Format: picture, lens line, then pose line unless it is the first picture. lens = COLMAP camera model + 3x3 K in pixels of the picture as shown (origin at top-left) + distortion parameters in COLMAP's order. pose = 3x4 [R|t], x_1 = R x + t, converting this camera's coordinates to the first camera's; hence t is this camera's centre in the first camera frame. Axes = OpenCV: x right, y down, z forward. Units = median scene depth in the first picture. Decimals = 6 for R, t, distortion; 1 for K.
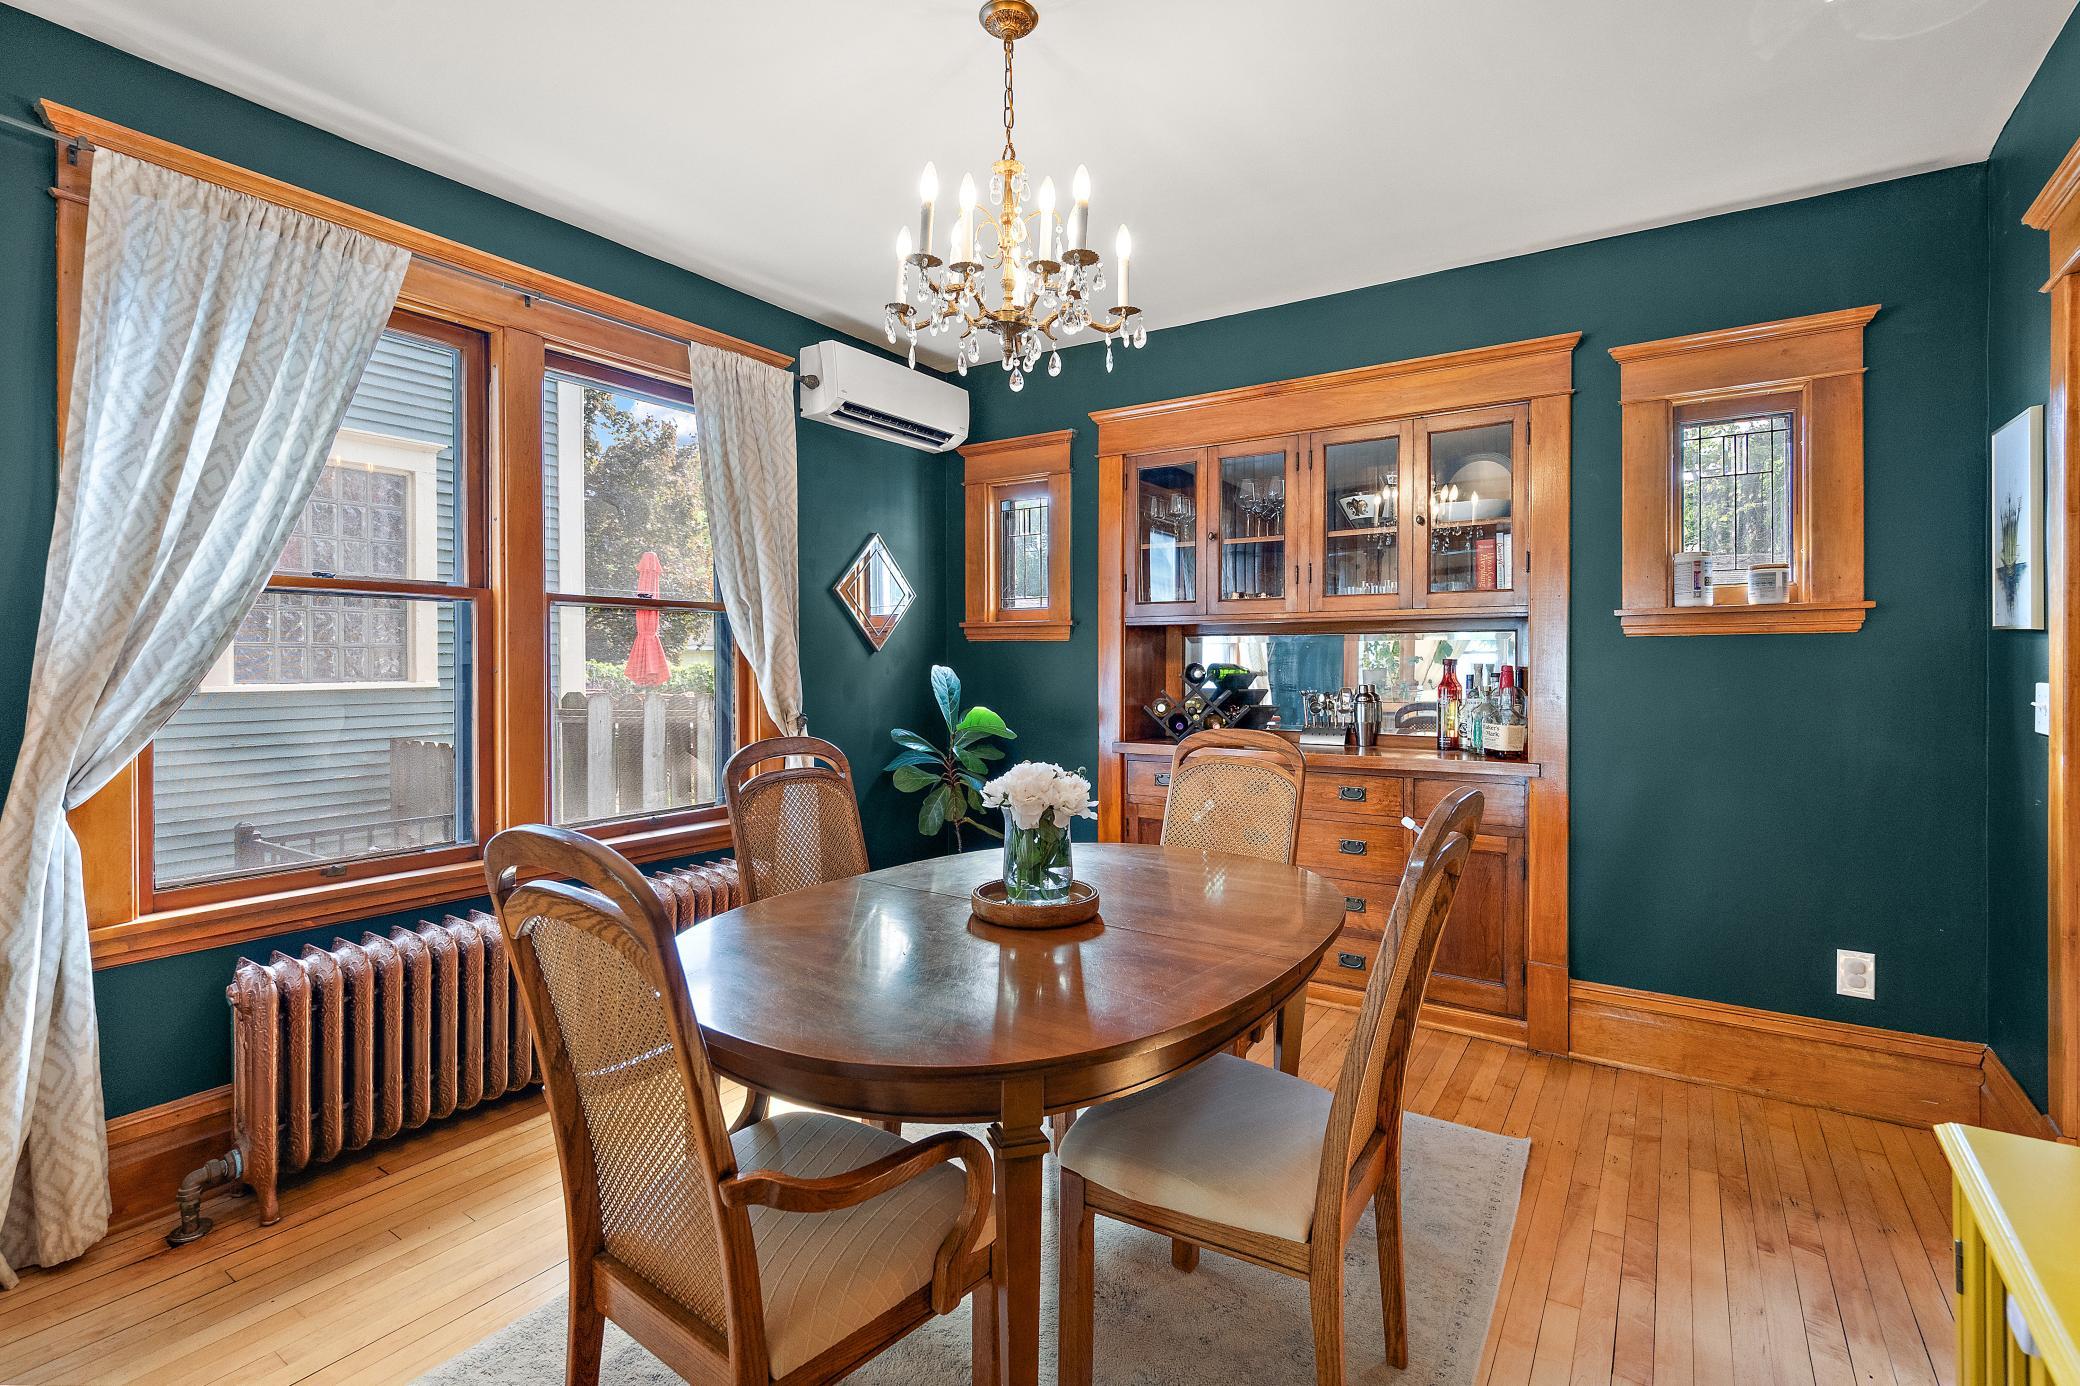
lens RADIAL K [[976.9, 0, 1041.8], [0, 976.9, 689.2], [0, 0, 1]] dist [-0.003002, 0.001362]
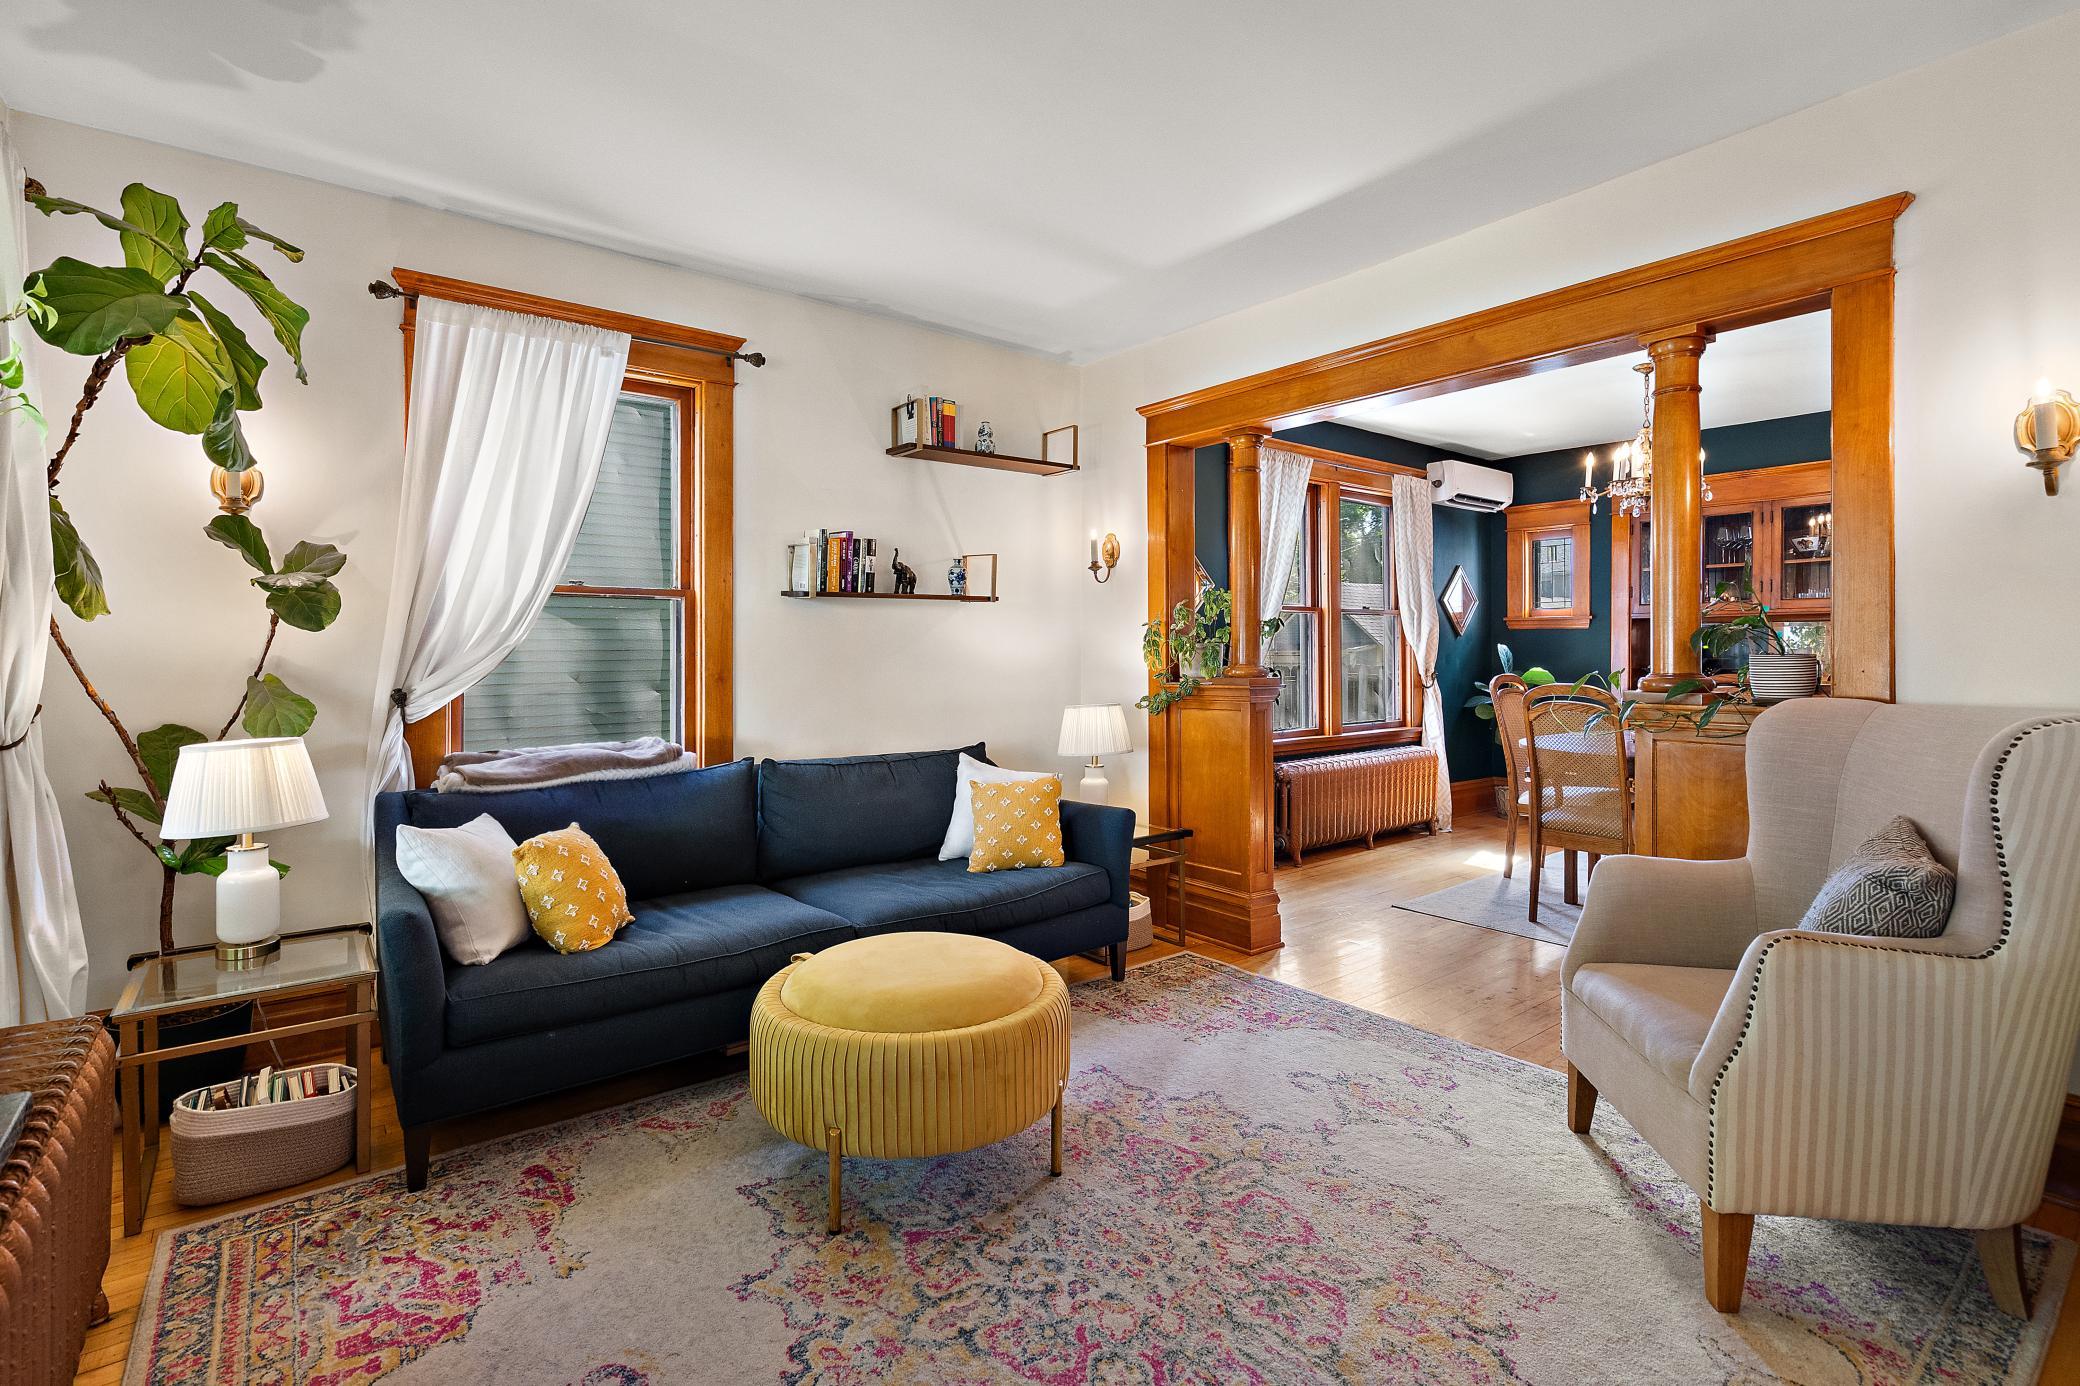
lens RADIAL K [[976.9, 0, 1041.8], [0, 976.9, 689.2], [0, 0, 1]] dist [-0.003002, 0.001362]
pose [[0.953792, 0.005828, -0.300413, -0.376429], [-0.003080, 0.999949, 0.009619, 0.041361], [0.300453, -0.008249, 0.953761, -0.879371]]
